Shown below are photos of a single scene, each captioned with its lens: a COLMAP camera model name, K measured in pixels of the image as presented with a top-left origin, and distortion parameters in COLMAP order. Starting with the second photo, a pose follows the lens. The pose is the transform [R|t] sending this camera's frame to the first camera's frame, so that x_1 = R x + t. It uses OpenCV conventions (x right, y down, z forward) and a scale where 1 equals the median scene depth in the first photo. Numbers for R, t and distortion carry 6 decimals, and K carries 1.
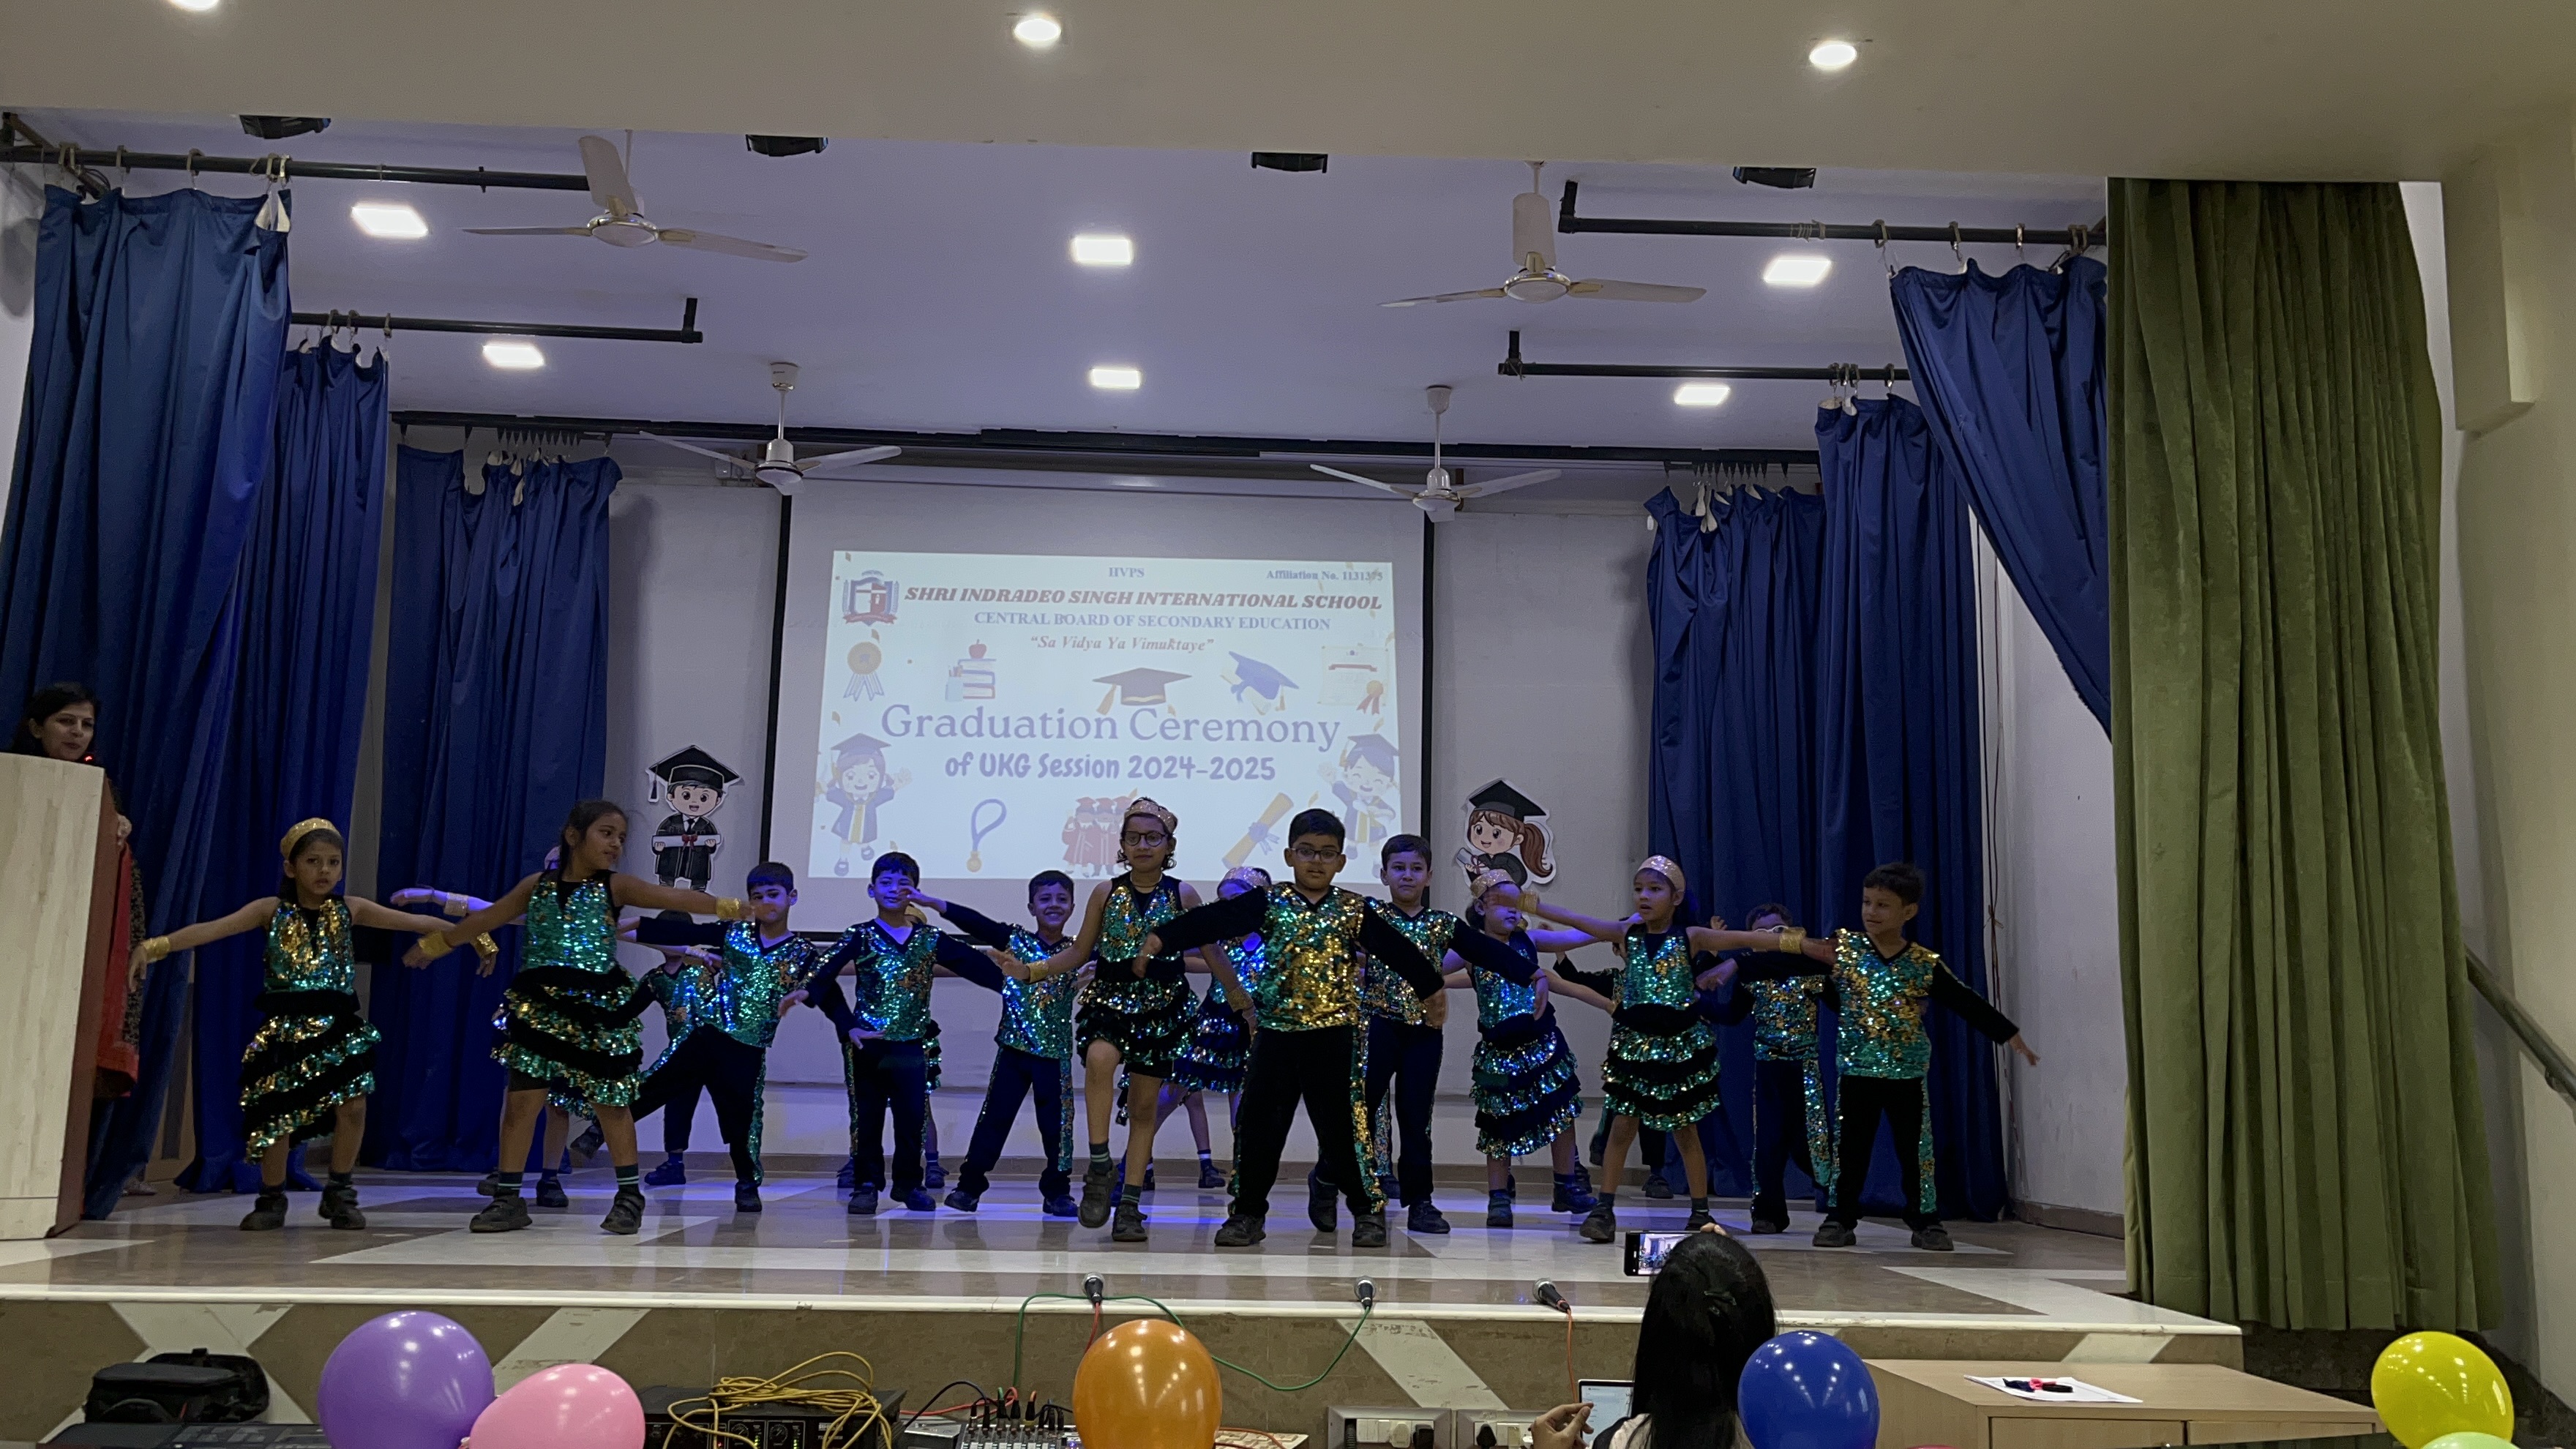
lens RADIAL K [[2244.2, 0, 1299.1], [0, 2244.2, 724.6], [0, 0, 1]] dist [0.065948, -0.087157]
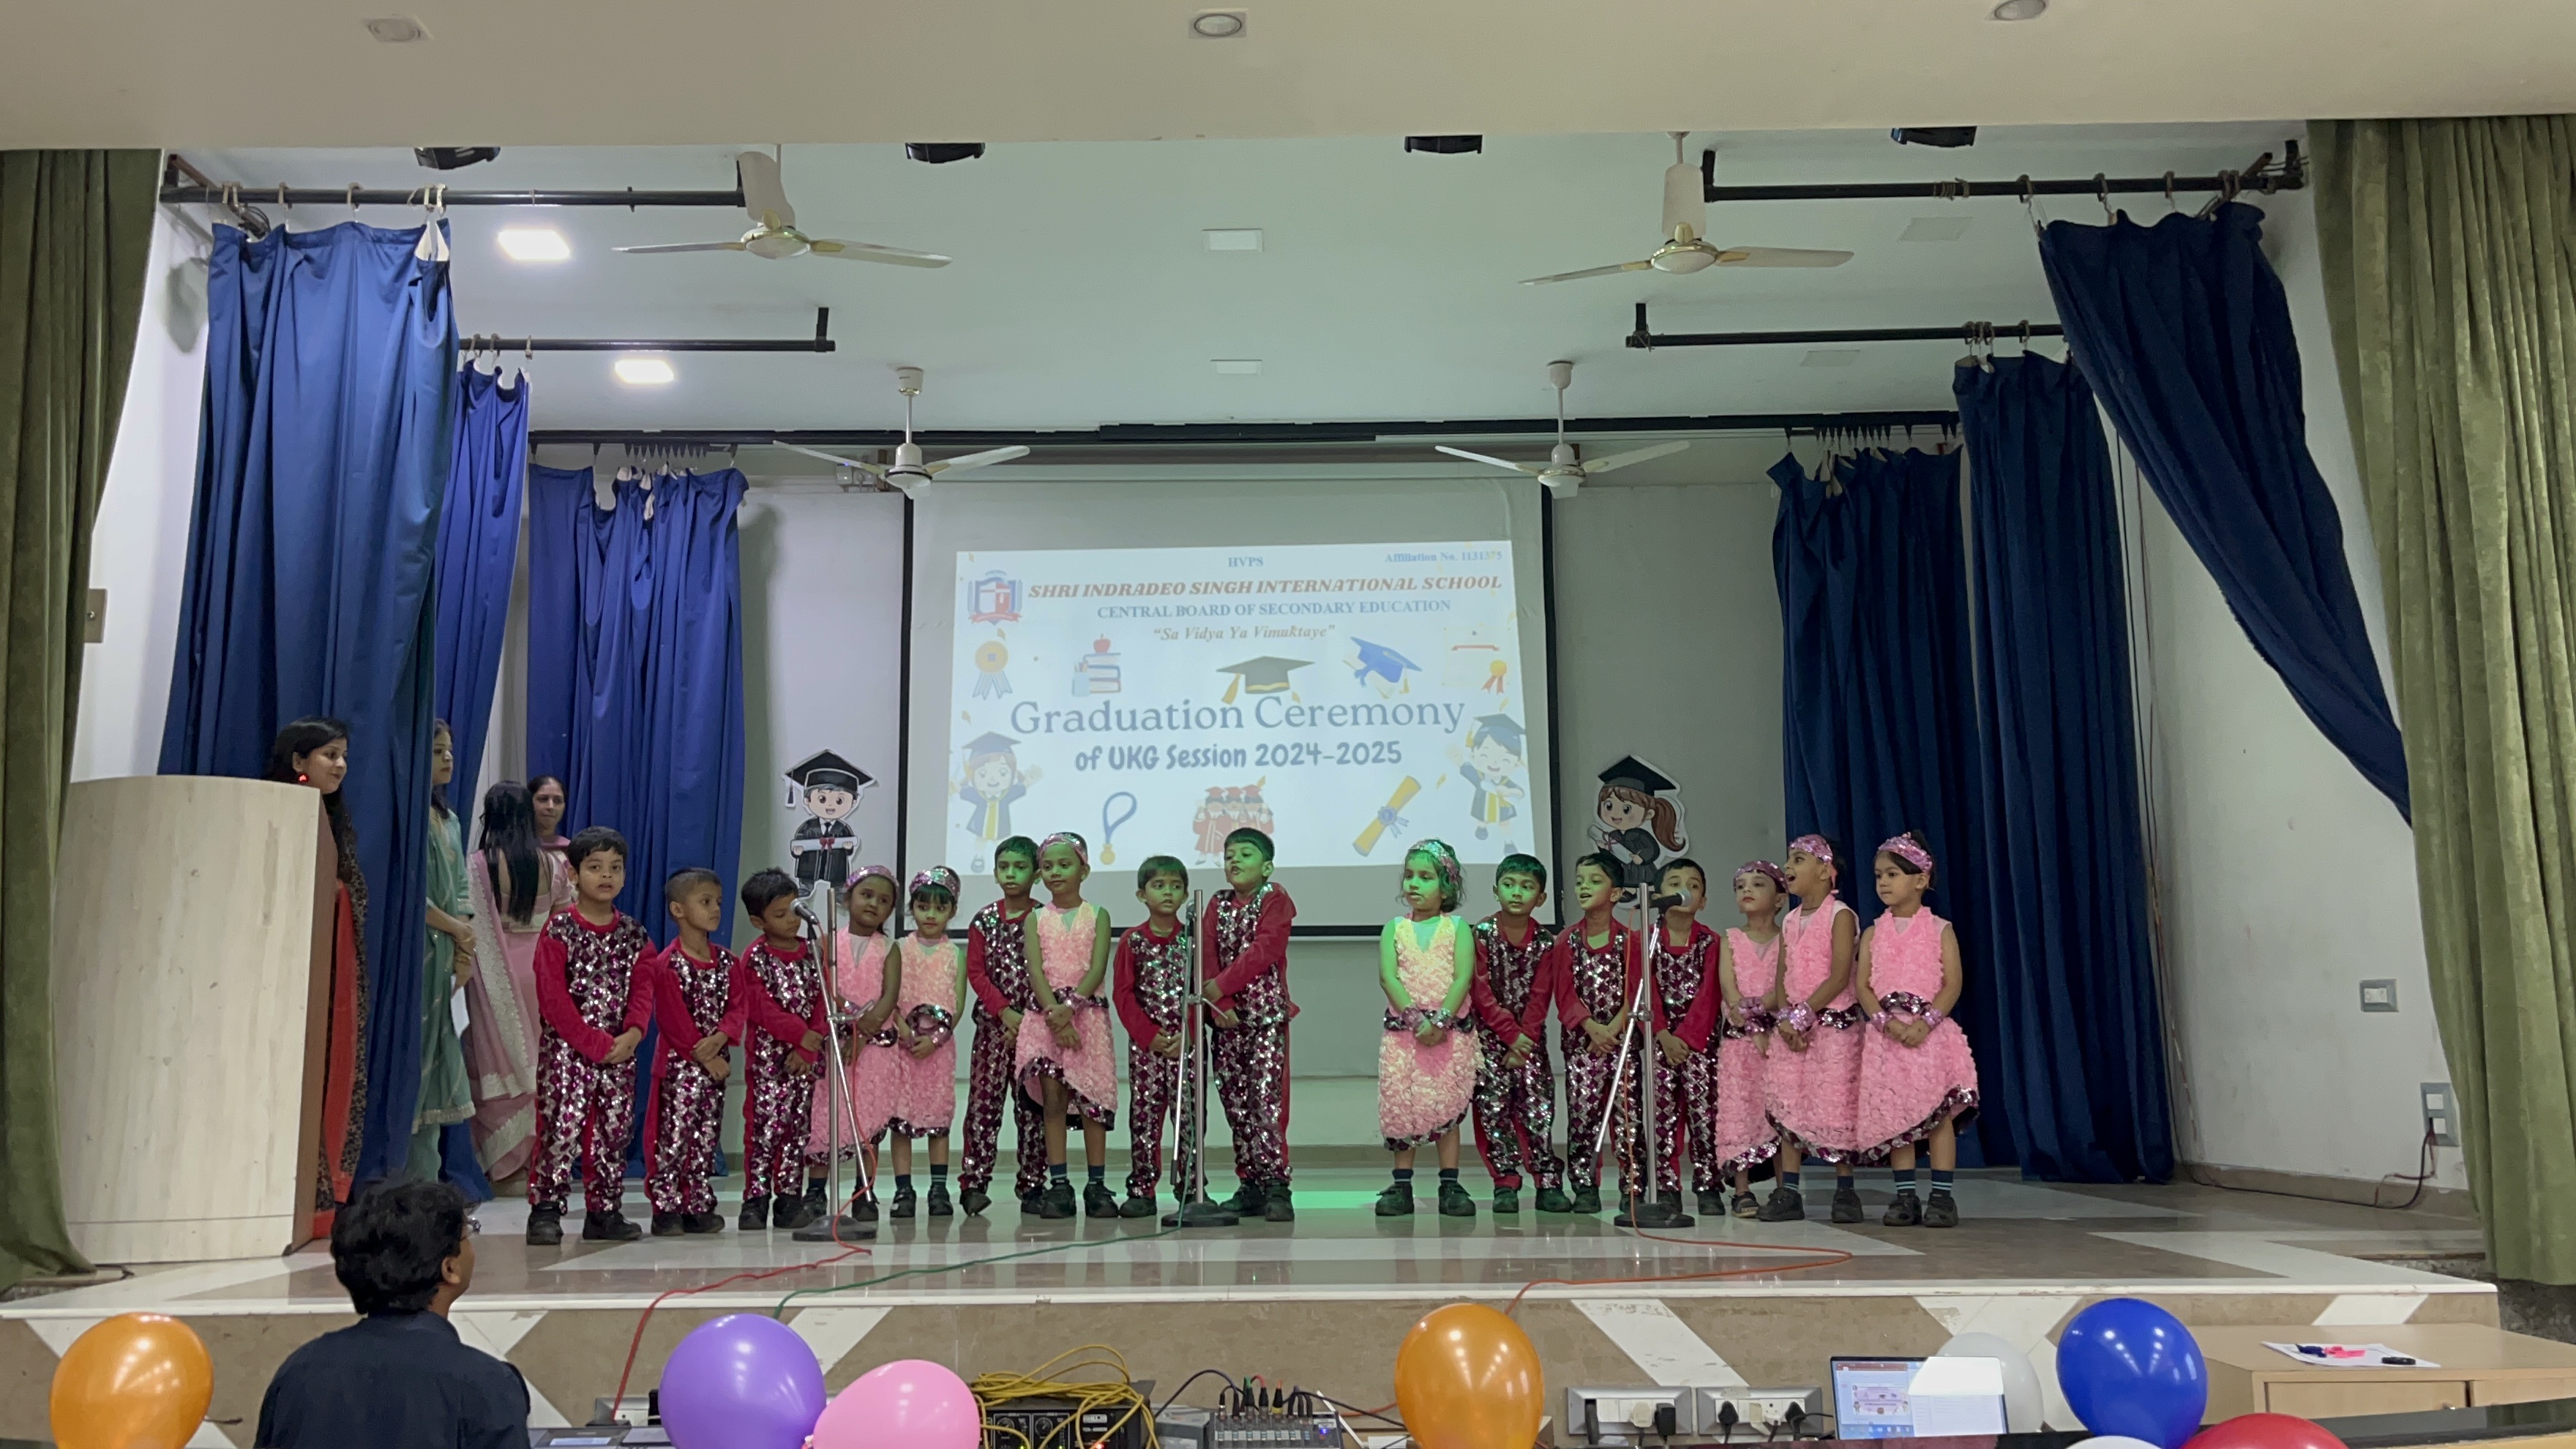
lens RADIAL K [[2244.2, 0, 1270.6], [0, 2244.2, 713.6], [0, 0, 1]] dist [0.065948, -0.087157]
pose [[0.998584, -0.036752, -0.038474, -0.030818], [0.036834, 0.999320, 0.001411, -0.000966], [0.038396, -0.002826, 0.999259, -0.001648]]
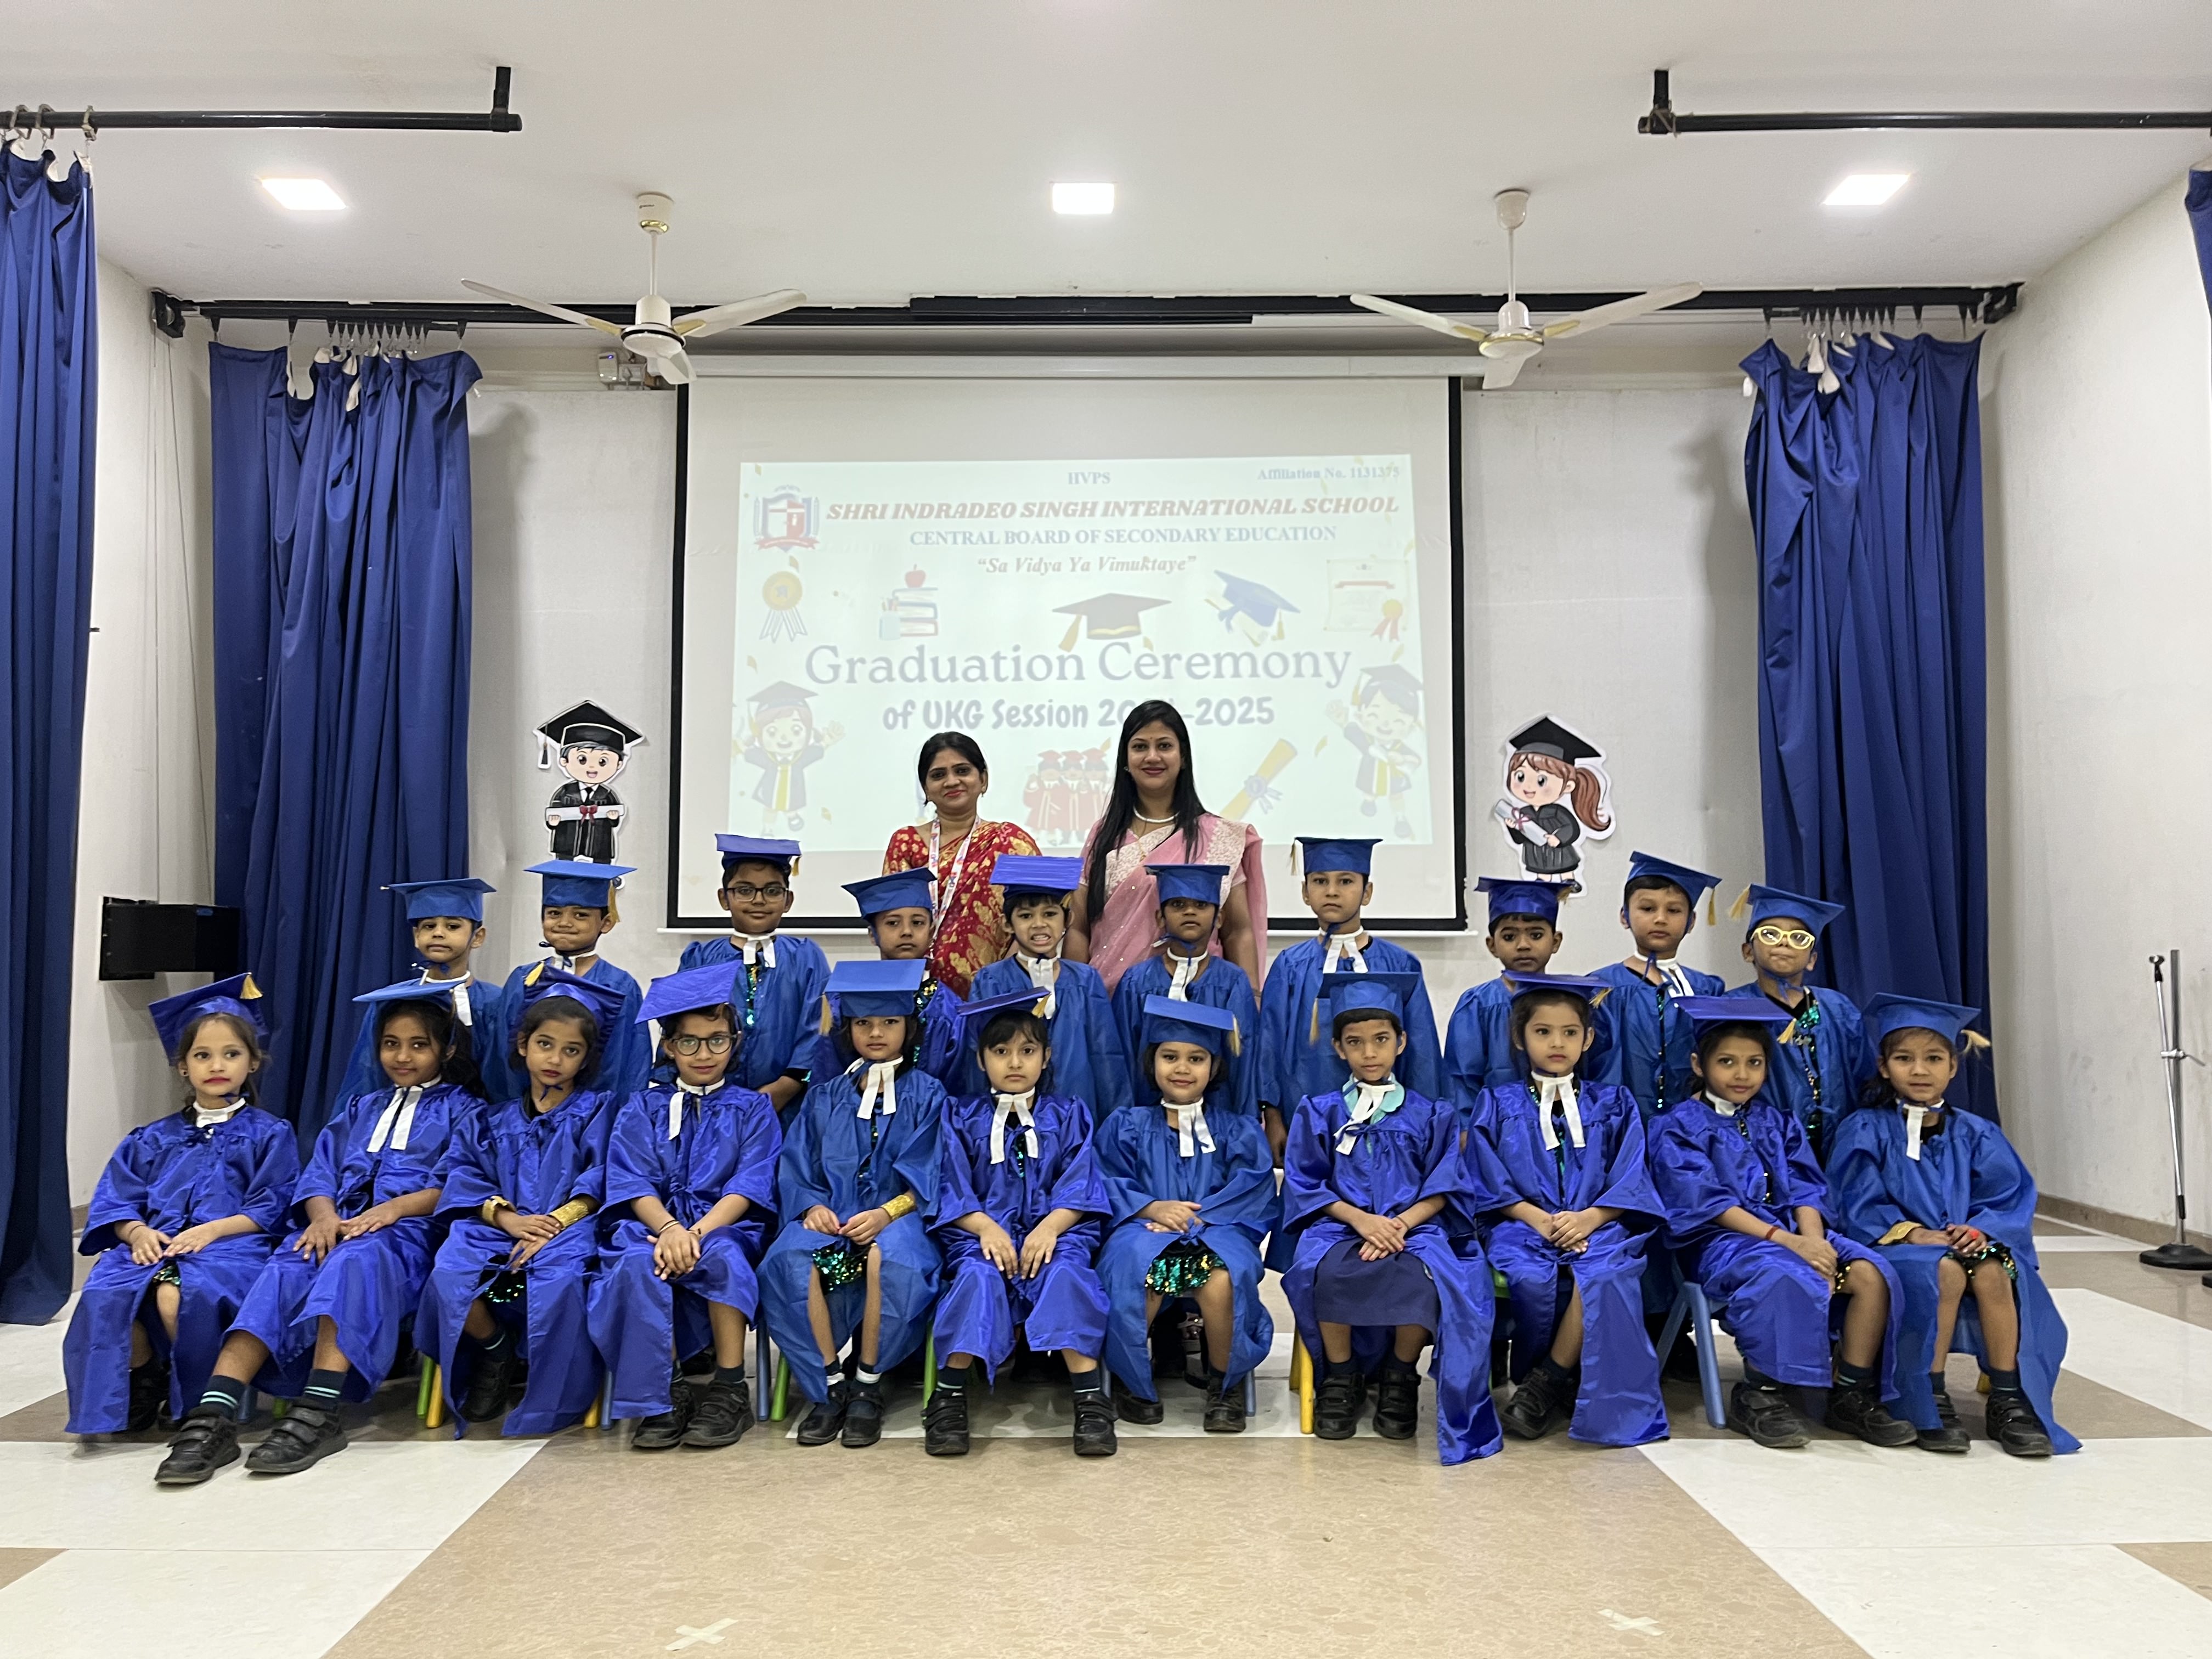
lens RADIAL K [[1681.0, 0, 1073.6], [0, 1681.0, 851.3], [0, 0, 1]] dist [0.059054, -0.071274]
pose [[0.998519, -0.023296, -0.049162, -0.057158], [0.028020, 0.994822, 0.097694, 0.008877], [0.046631, -0.098927, 0.994002, 0.378706]]
